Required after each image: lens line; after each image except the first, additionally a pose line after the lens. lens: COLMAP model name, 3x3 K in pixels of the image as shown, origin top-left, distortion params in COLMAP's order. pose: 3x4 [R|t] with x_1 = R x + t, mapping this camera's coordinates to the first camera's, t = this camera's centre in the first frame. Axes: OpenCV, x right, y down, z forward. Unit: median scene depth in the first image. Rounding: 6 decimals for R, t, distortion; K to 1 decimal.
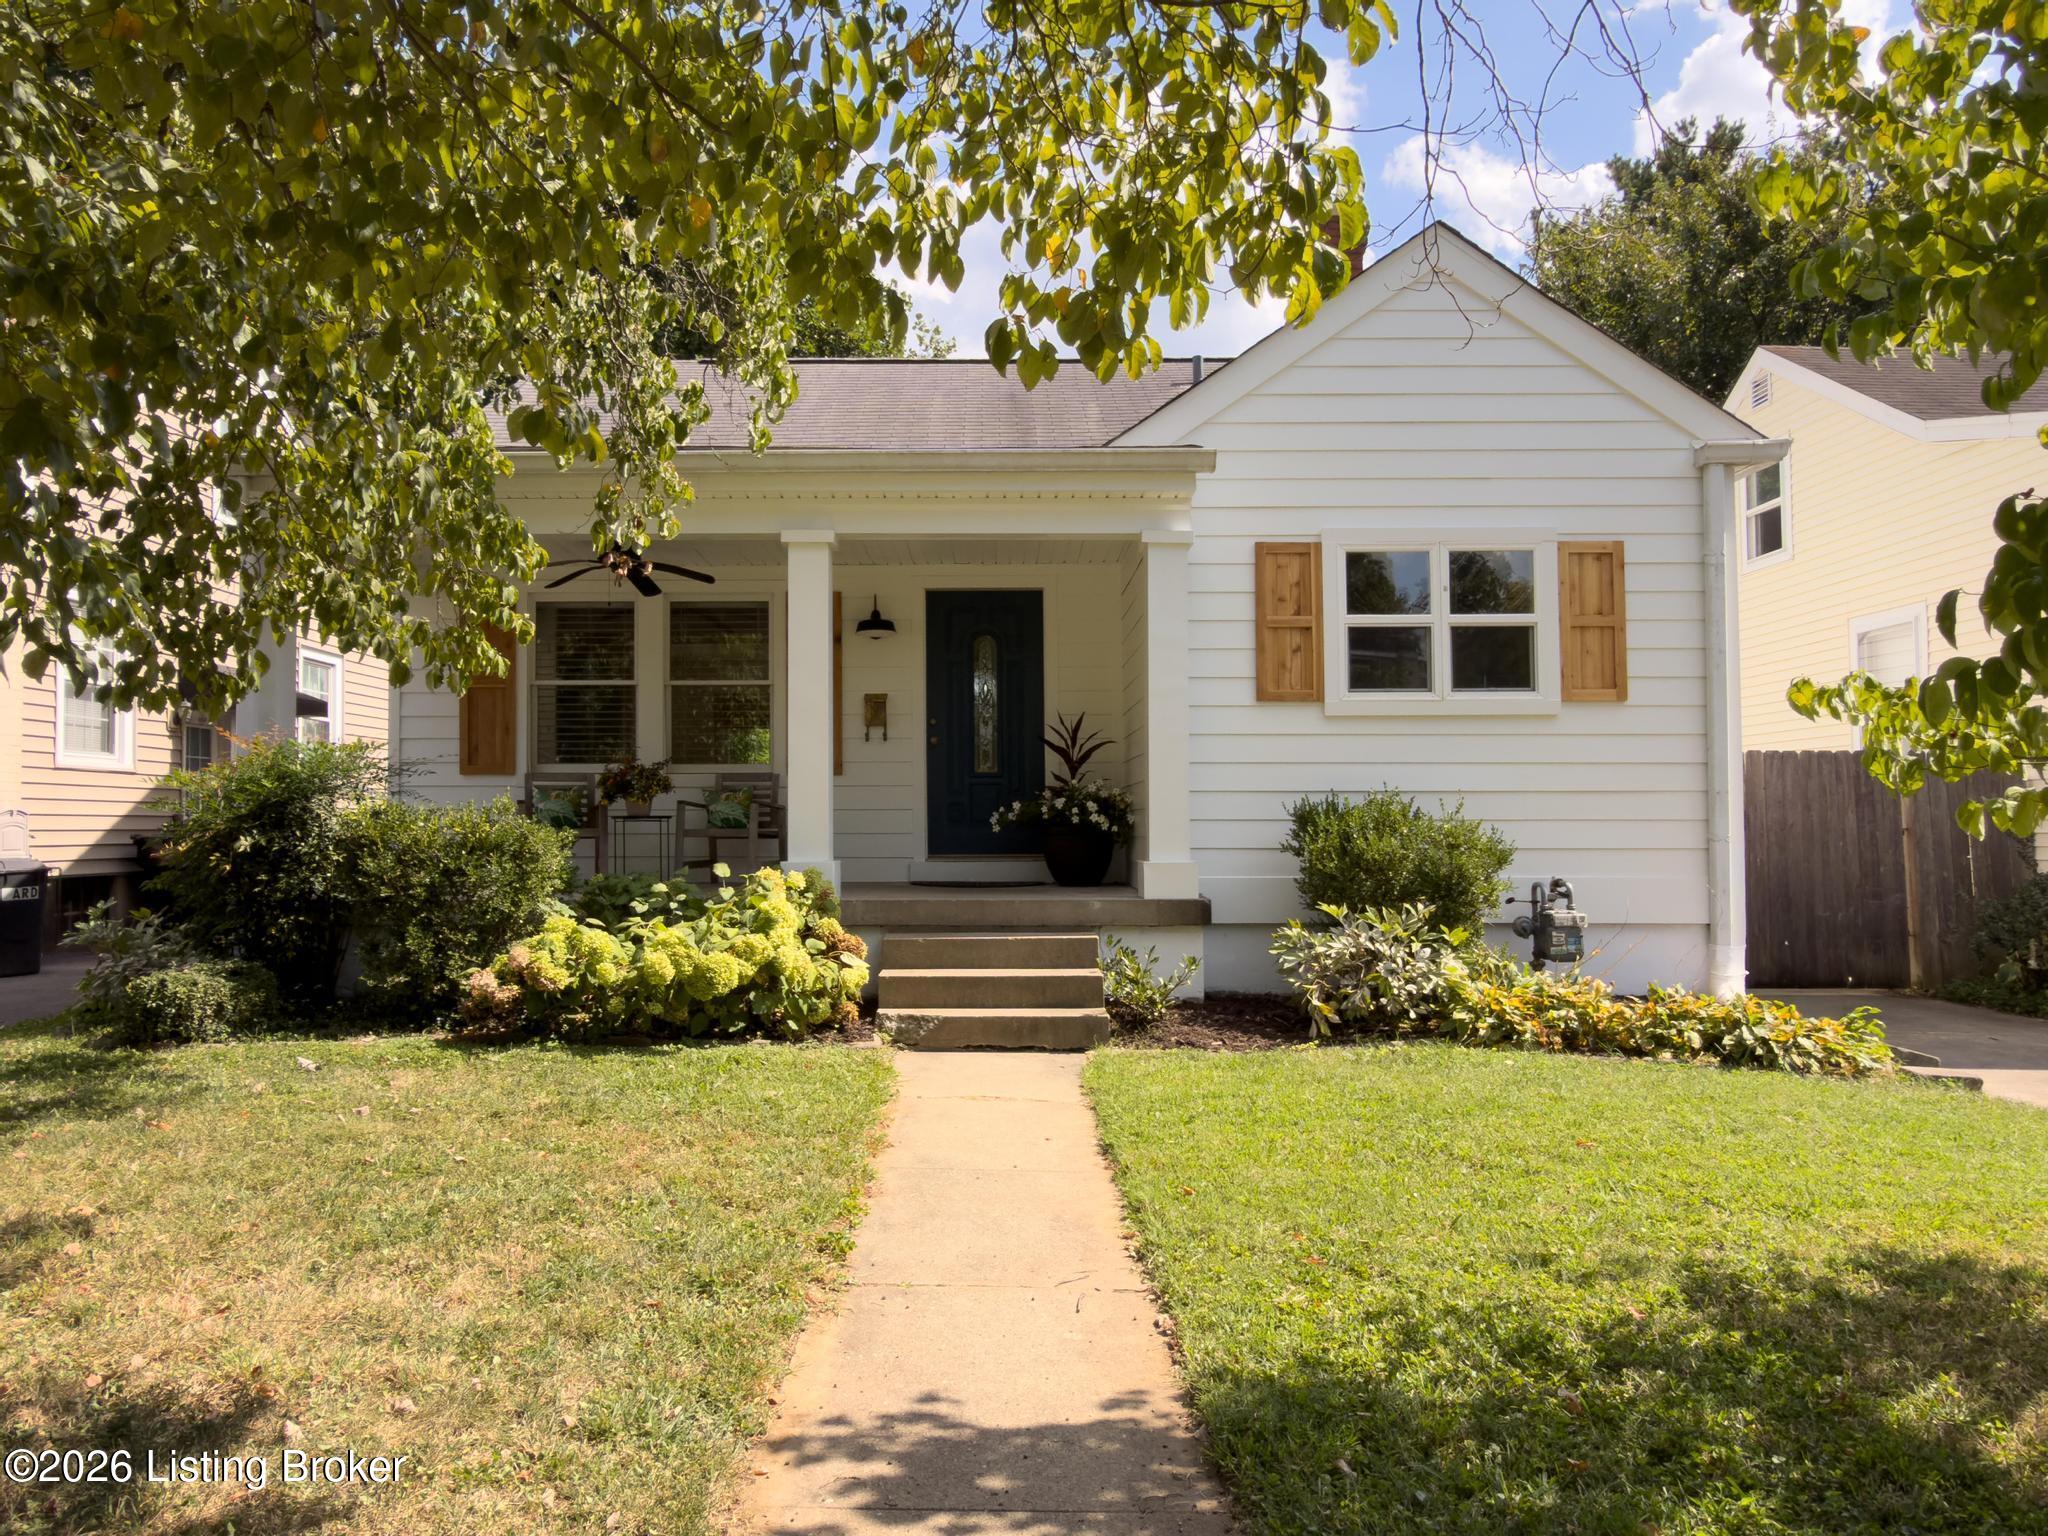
lens RADIAL K [[1344.2, 0, 1024.7], [0, 1344.2, 768.7], [0, 0, 1]] dist [0.003171, -0.000053]
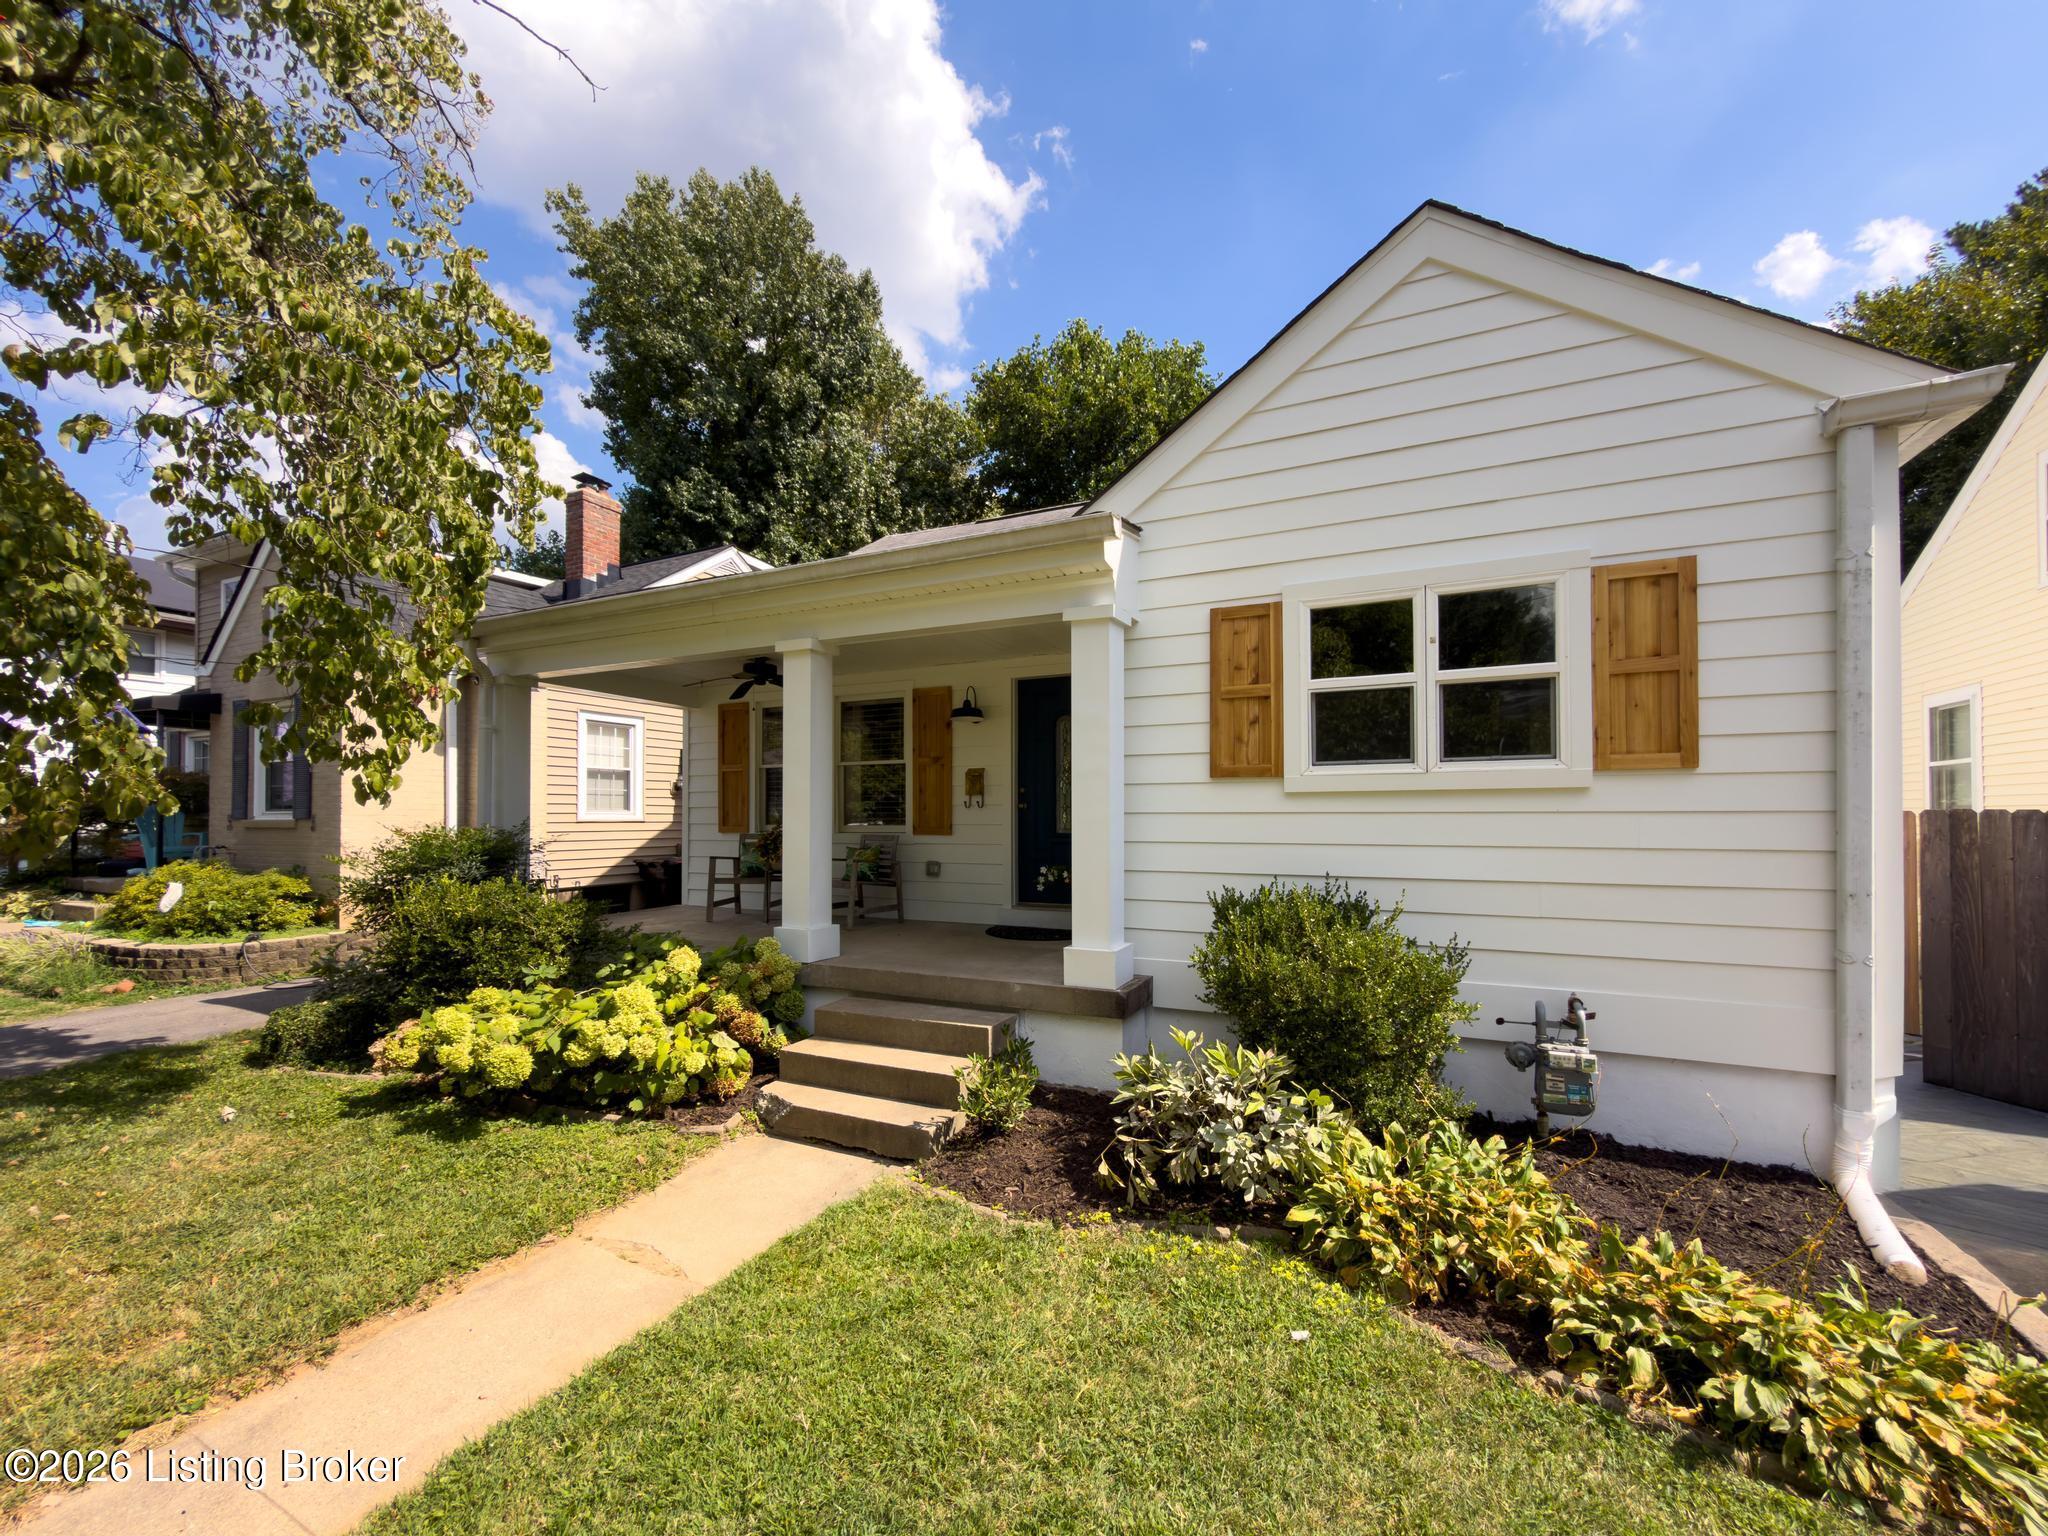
lens RADIAL K [[822.0, 0, 1033.3], [0, 822.0, 813.4], [0, 0, 1]] dist [-0.001259, -0.000101]
pose [[0.904773, -0.001419, -0.425893, 0.305421], [0.015743, 0.999422, 0.030114, -0.044467], [0.425604, -0.033951, 0.904272, 0.421543]]
